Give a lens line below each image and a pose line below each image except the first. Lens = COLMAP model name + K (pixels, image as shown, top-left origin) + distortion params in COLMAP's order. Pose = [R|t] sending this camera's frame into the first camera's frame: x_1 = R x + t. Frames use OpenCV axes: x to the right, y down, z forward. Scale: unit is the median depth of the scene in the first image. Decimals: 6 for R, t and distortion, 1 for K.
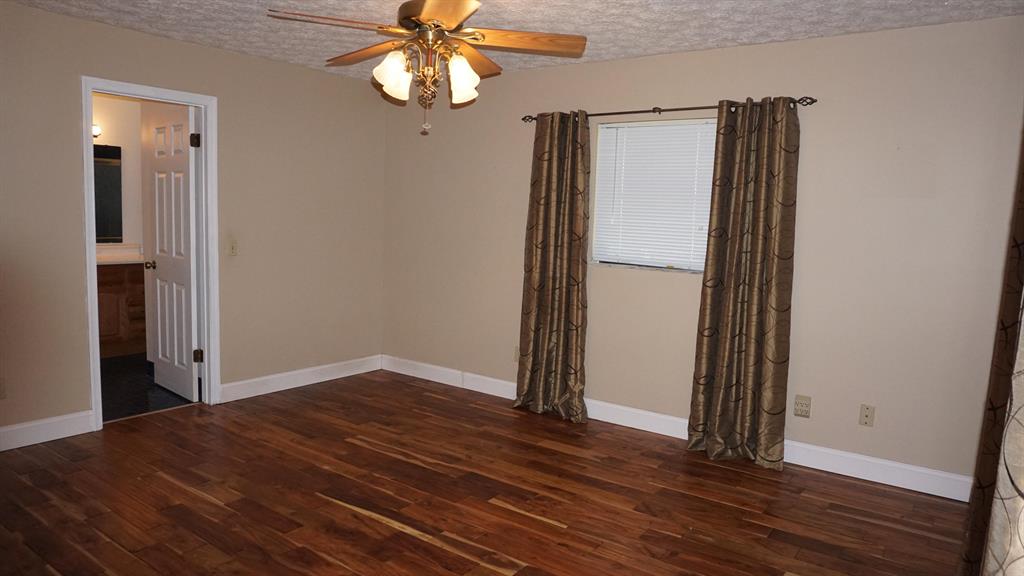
lens RADIAL K [[682.8, 0, 509.6], [0, 682.8, 285.2], [0, 0, 1]] dist [-0.059305, 0.037620]
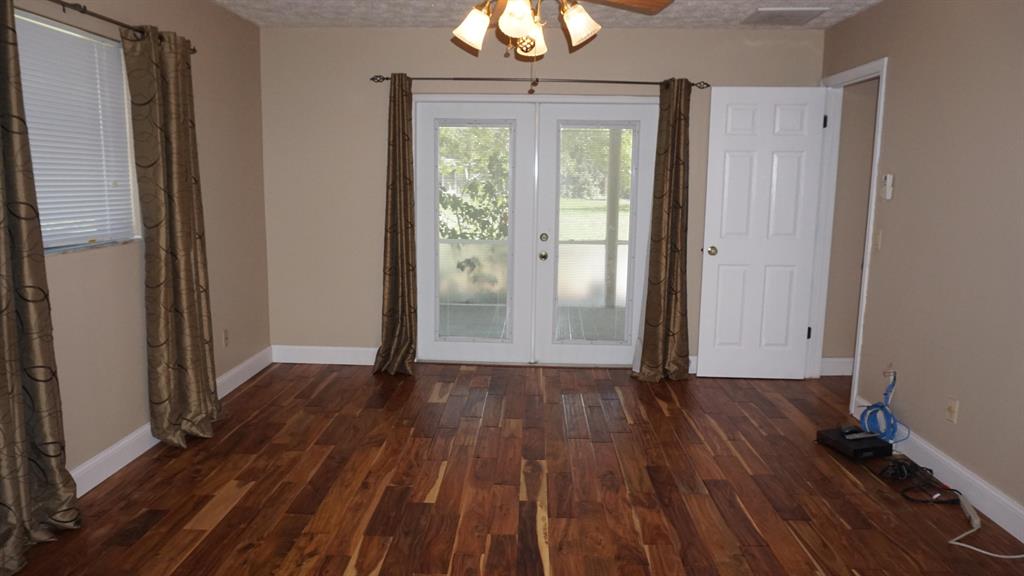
lens RADIAL K [[682.8, 0, 509.6], [0, 682.8, 285.2], [0, 0, 1]] dist [-0.059305, 0.037620]
pose [[-0.561432, -0.166173, 0.810667, -0.752292], [0.053892, 0.970209, 0.236199, -0.162184], [-0.825766, 0.176298, -0.535751, 1.327192]]
